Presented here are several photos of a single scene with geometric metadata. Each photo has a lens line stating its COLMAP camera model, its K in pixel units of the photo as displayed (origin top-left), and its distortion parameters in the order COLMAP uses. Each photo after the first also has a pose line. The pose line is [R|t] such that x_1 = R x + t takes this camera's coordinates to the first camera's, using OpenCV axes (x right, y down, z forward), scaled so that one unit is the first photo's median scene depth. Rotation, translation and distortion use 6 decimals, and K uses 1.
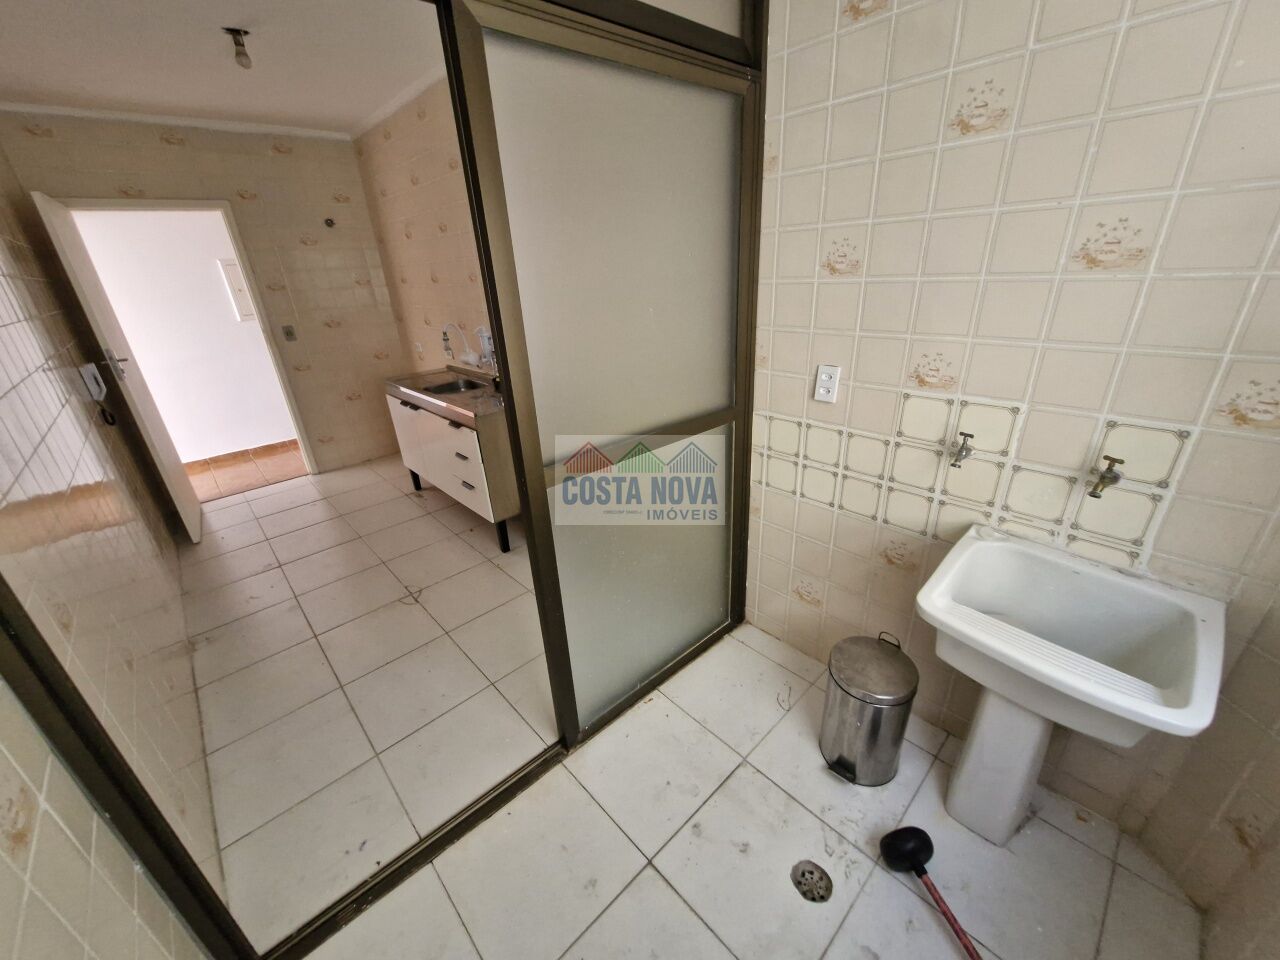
lens RADIAL K [[502.2, 0, 644.5], [0, 502.2, 483.6], [0, 0, 1]] dist [0.002821, -0.002927]
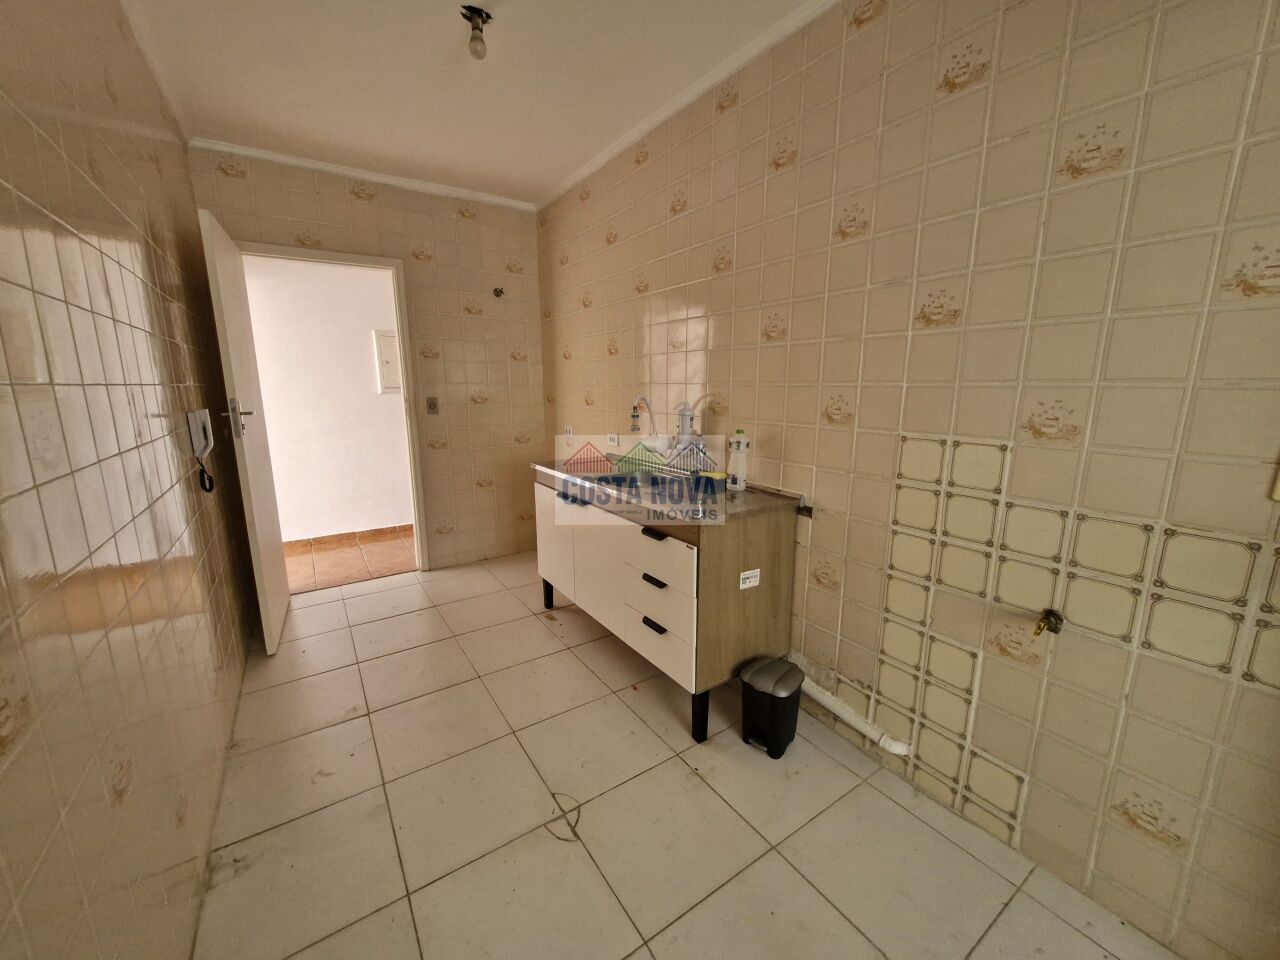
lens RADIAL K [[502.2, 0, 645.8], [0, 502.2, 483.3], [0, 0, 1]] dist [0.002821, -0.002927]
pose [[0.986627, 0.081232, -0.141311, -0.301801], [-0.109489, 0.972536, -0.205390, -0.044133], [0.120746, 0.218115, 0.968425, 0.339083]]
